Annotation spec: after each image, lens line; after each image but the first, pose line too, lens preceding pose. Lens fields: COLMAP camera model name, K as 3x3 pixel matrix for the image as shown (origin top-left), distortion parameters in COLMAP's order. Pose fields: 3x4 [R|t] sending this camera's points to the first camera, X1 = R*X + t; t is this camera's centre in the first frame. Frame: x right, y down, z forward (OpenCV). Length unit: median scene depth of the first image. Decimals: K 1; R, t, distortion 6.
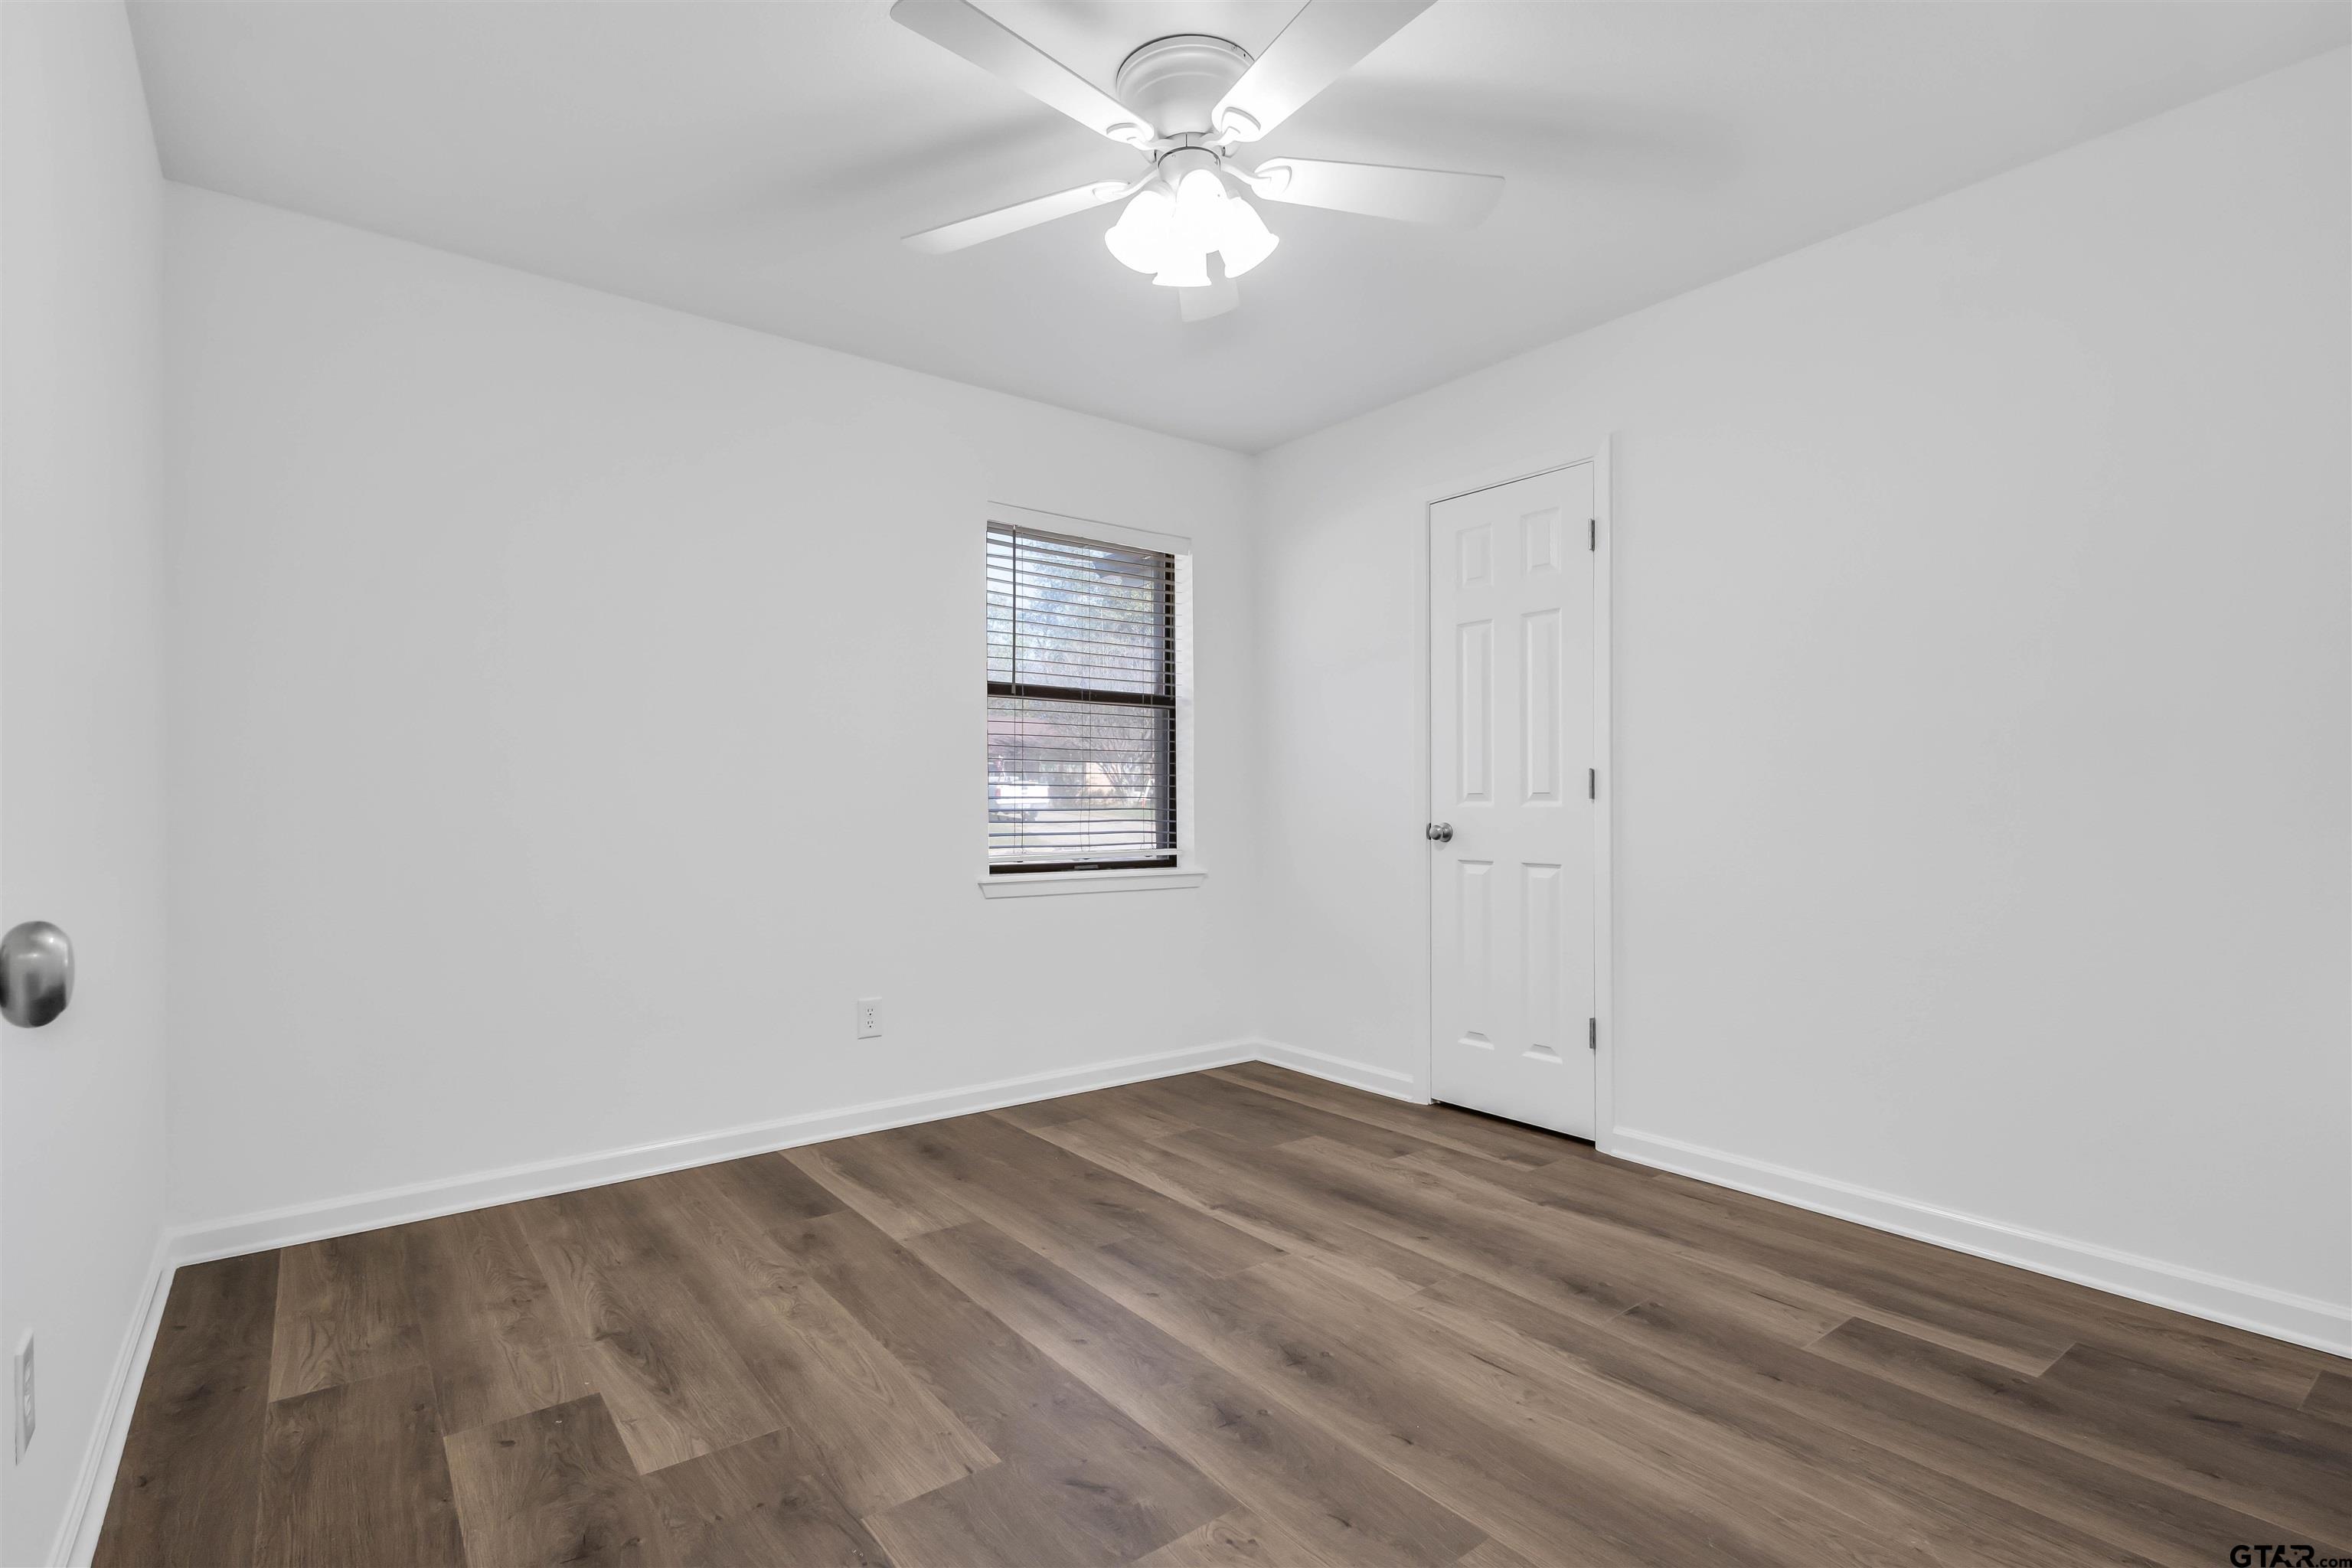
lens RADIAL K [[1117.0, 0, 1159.1], [0, 1117.0, 802.8], [0, 0, 1]] dist [0.008495, 0.000218]
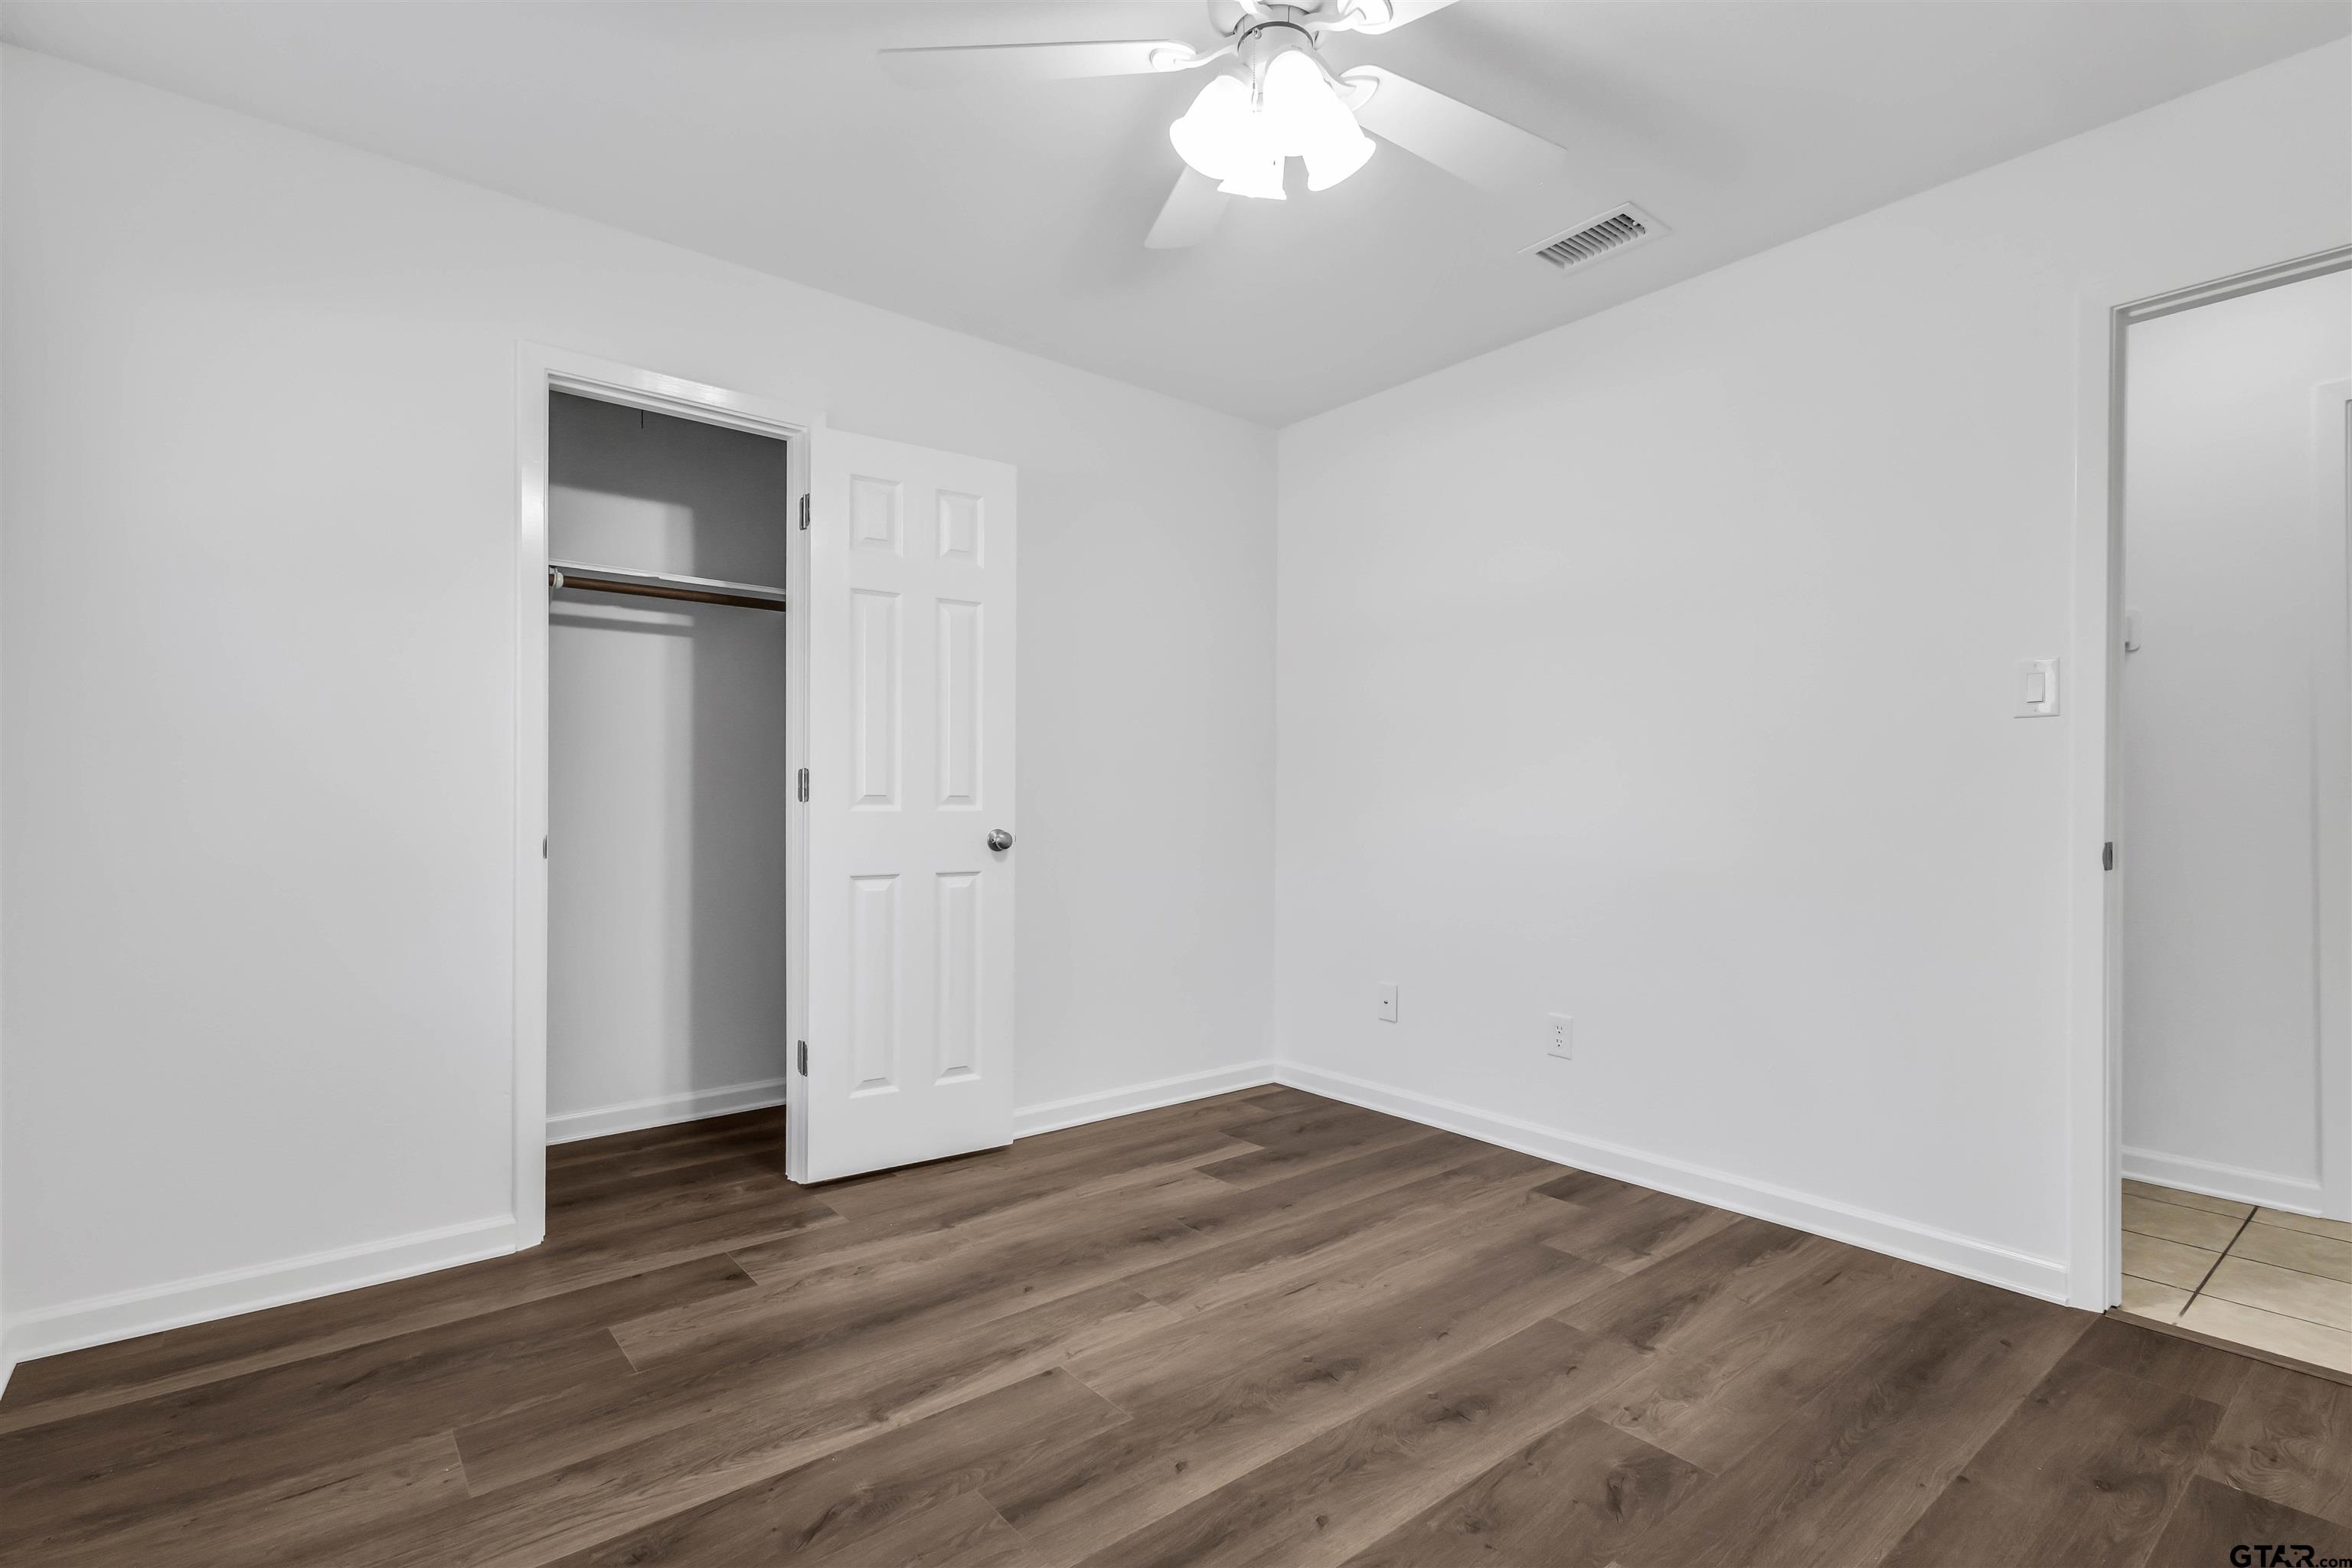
lens RADIAL K [[1117.0, 0, 1159.1], [0, 1117.0, 802.8], [0, 0, 1]] dist [0.008495, 0.000218]
pose [[-0.039215, 0.000381, 0.999231, -0.702817], [-0.002460, 0.999997, -0.000478, -0.004439], [-0.999228, -0.002477, -0.039214, 0.972004]]
